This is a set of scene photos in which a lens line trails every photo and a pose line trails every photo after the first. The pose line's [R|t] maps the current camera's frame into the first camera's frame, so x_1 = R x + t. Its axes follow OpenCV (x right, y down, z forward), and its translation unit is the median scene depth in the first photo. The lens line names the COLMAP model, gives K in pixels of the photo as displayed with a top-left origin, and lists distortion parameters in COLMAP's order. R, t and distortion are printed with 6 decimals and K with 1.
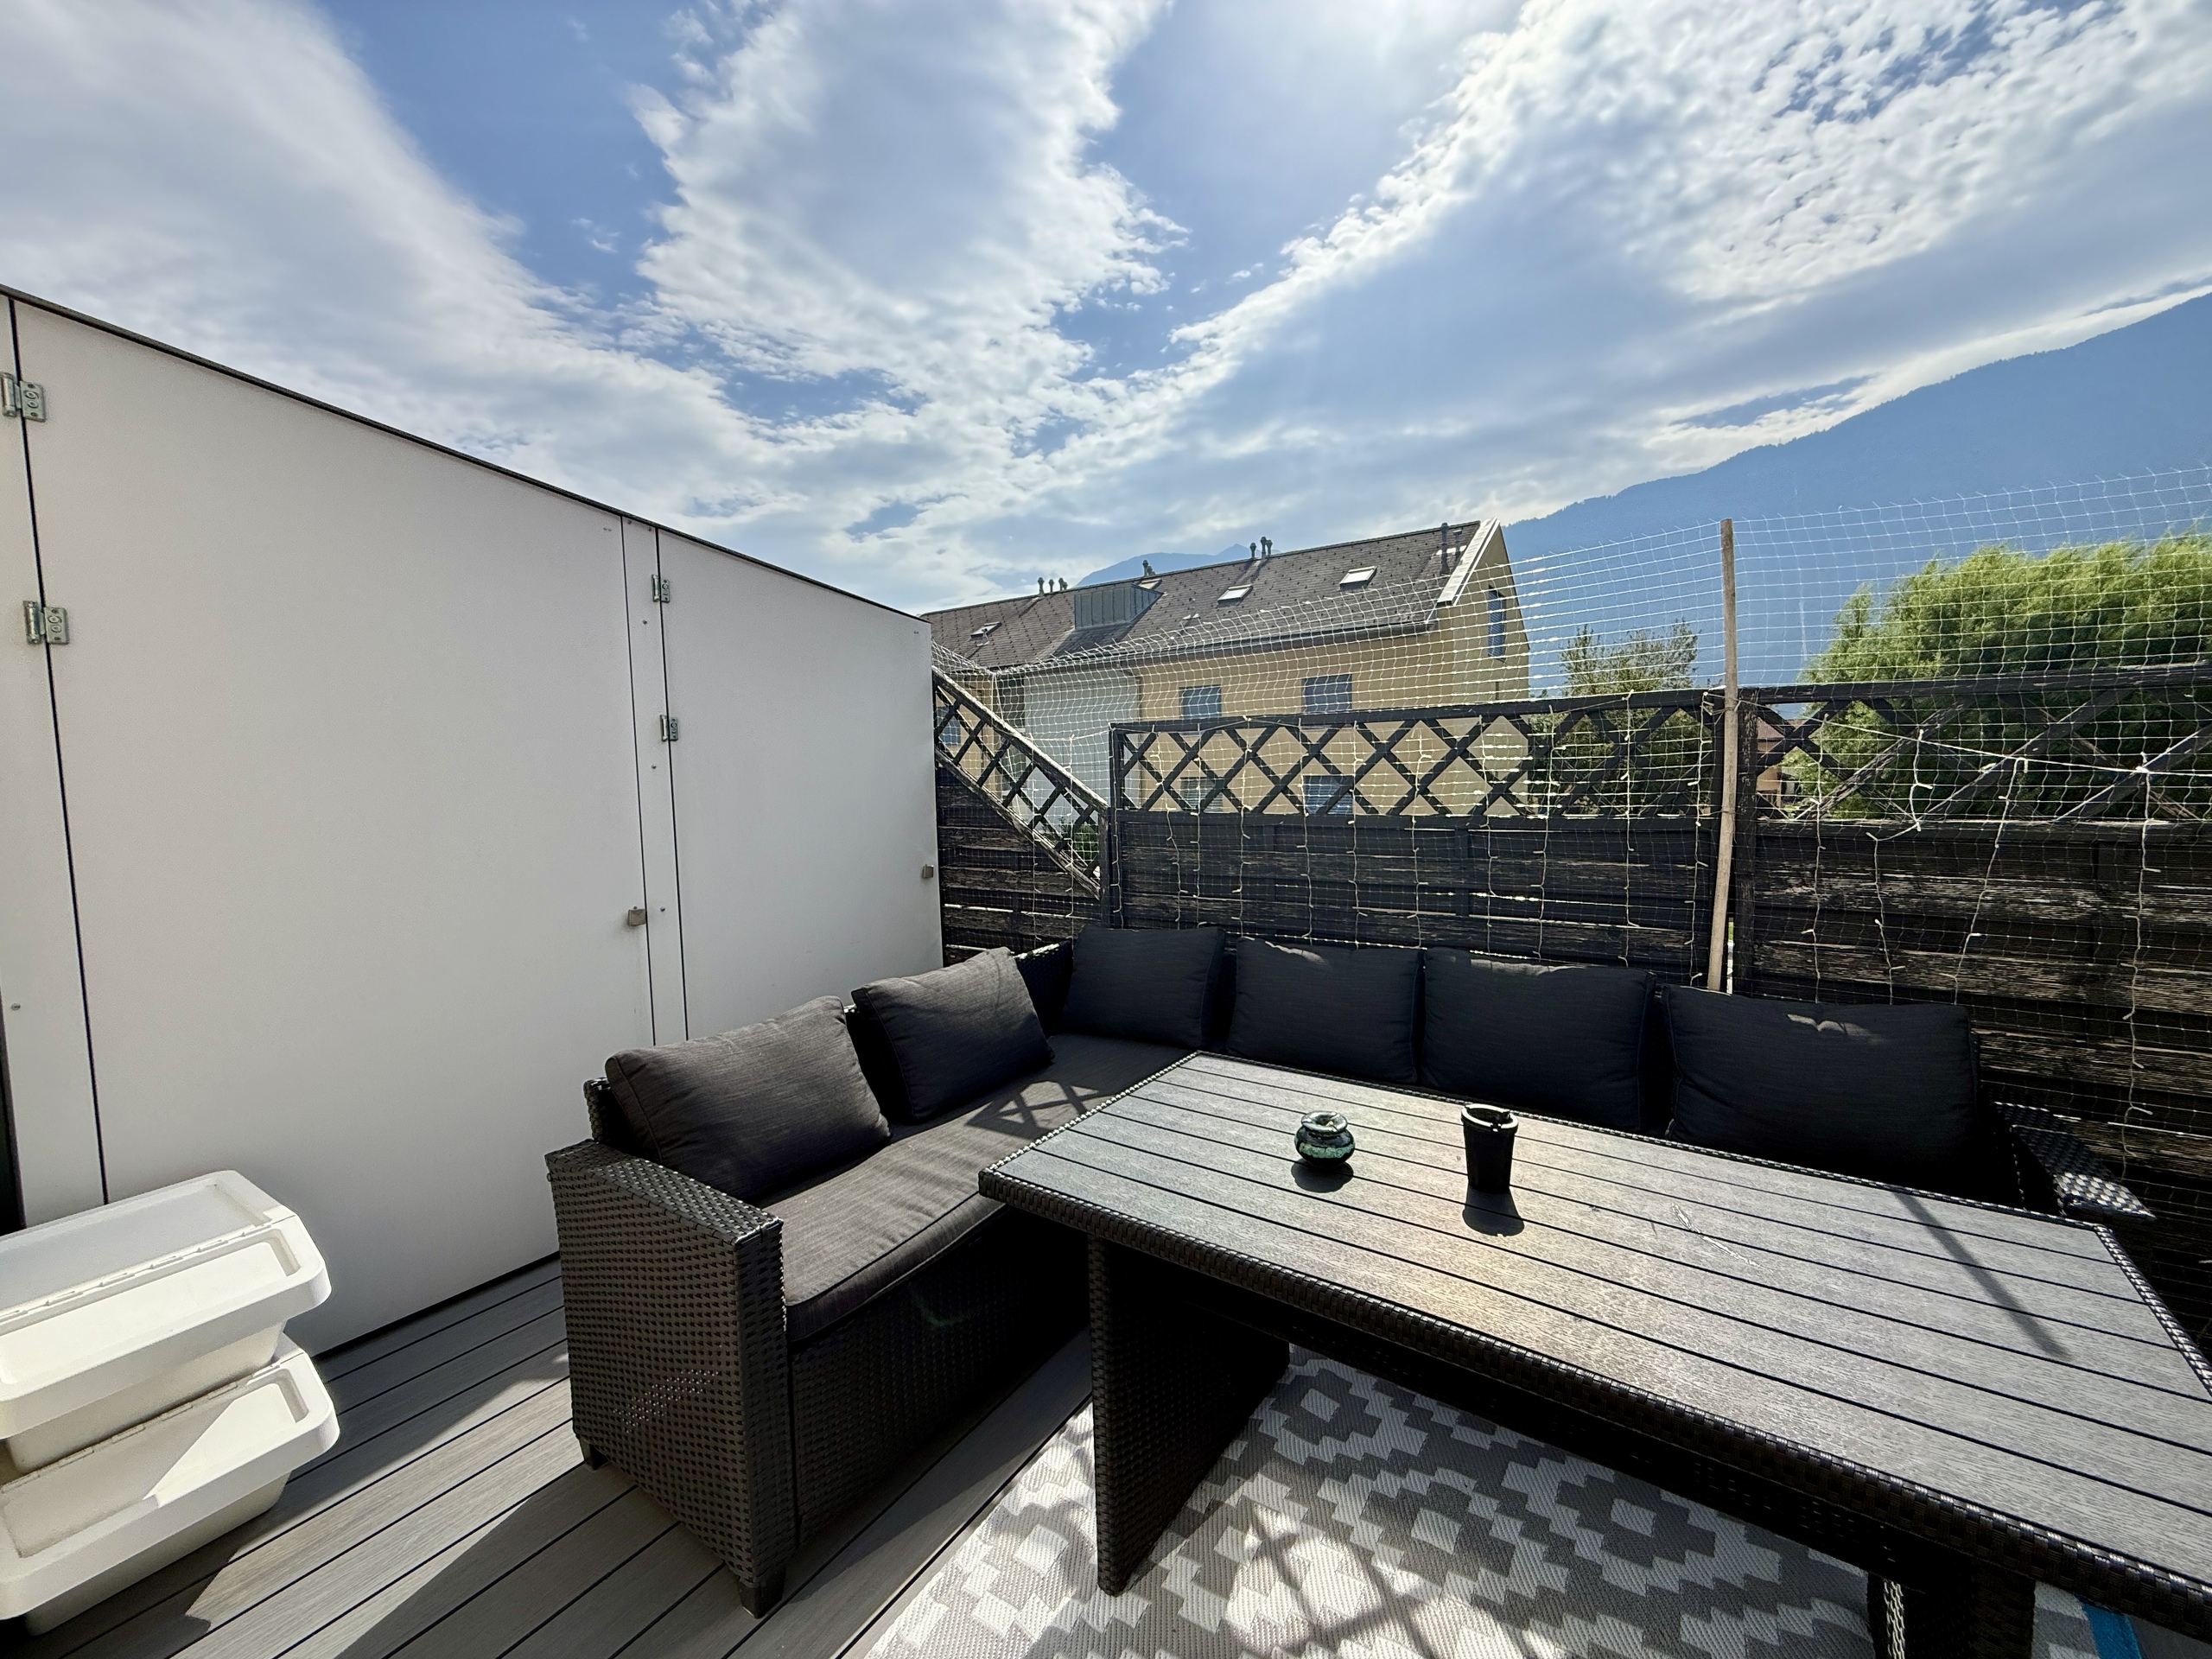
lens RADIAL K [[881.7, 0, 1098.1], [0, 881.7, 816.4], [0, 0, 1]] dist [0.000345, -0.000228]
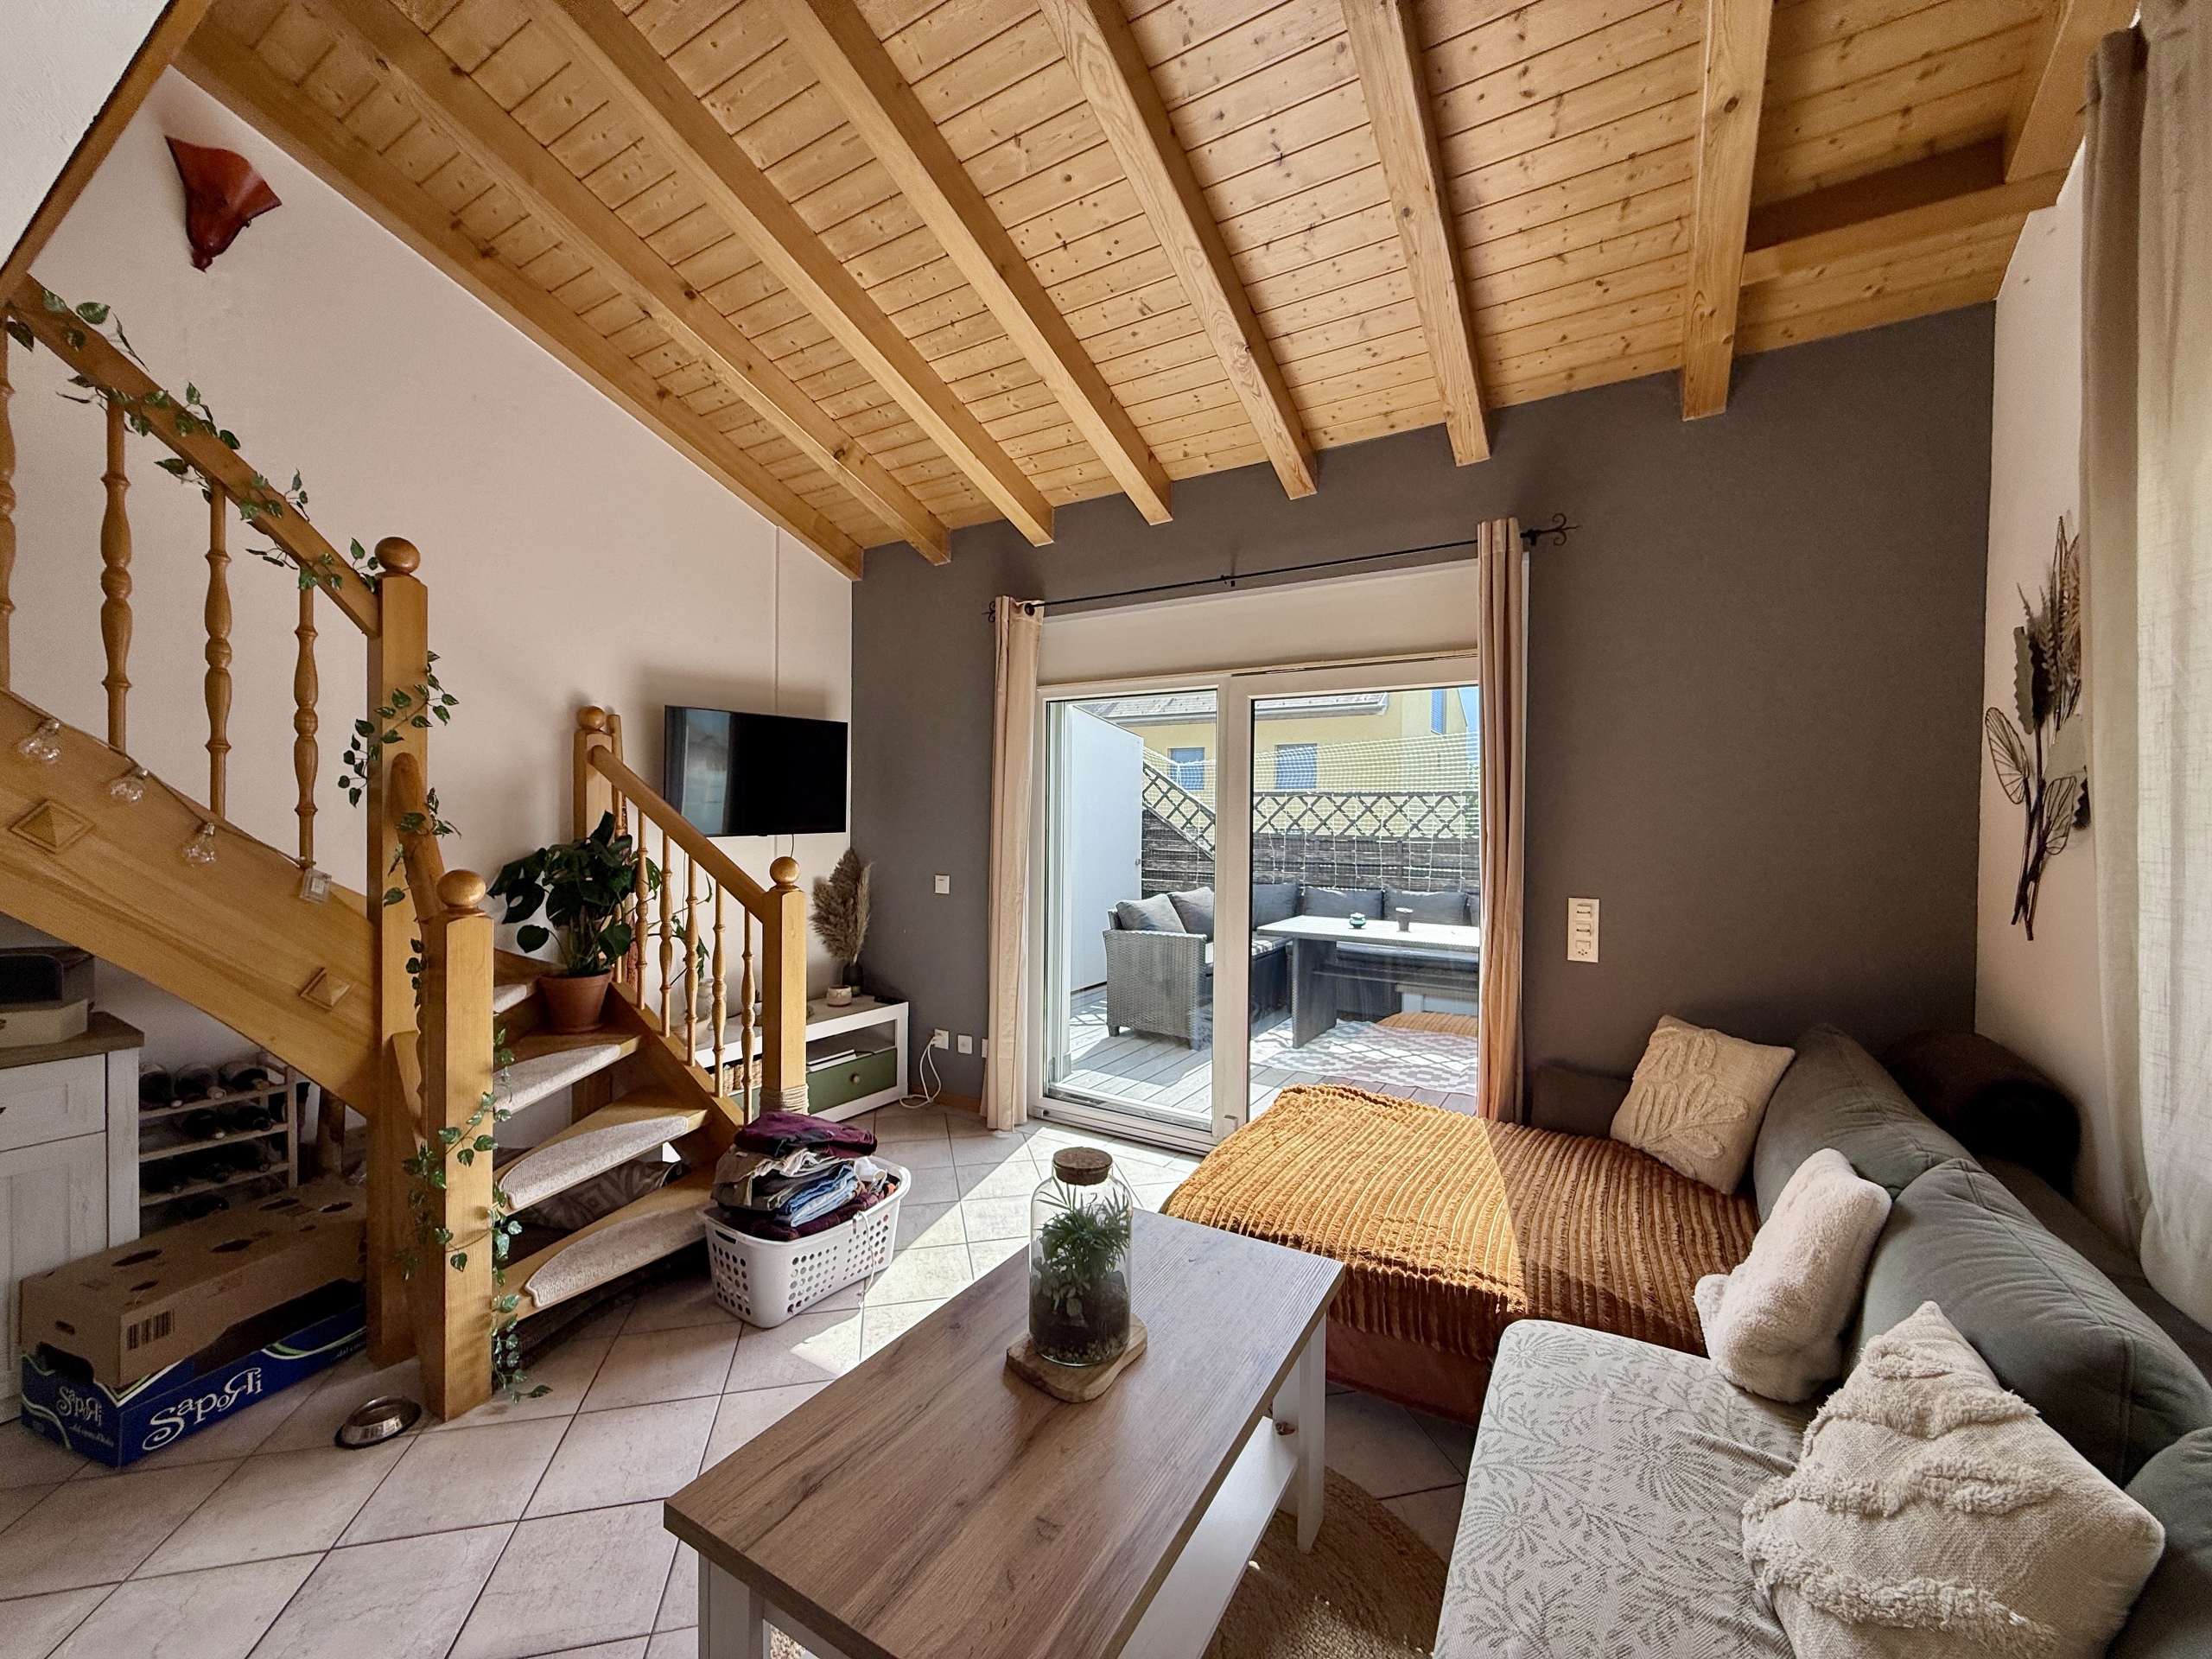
lens RADIAL K [[881.7, 0, 1103.2], [0, 881.7, 825.3], [0, 0, 1]] dist [0.000345, -0.000228]
pose [[0.997707, 0.033933, 0.058556, -0.591031], [-0.031074, 0.998312, -0.049064, 0.122500], [-0.060122, 0.047132, 0.997078, -1.485998]]
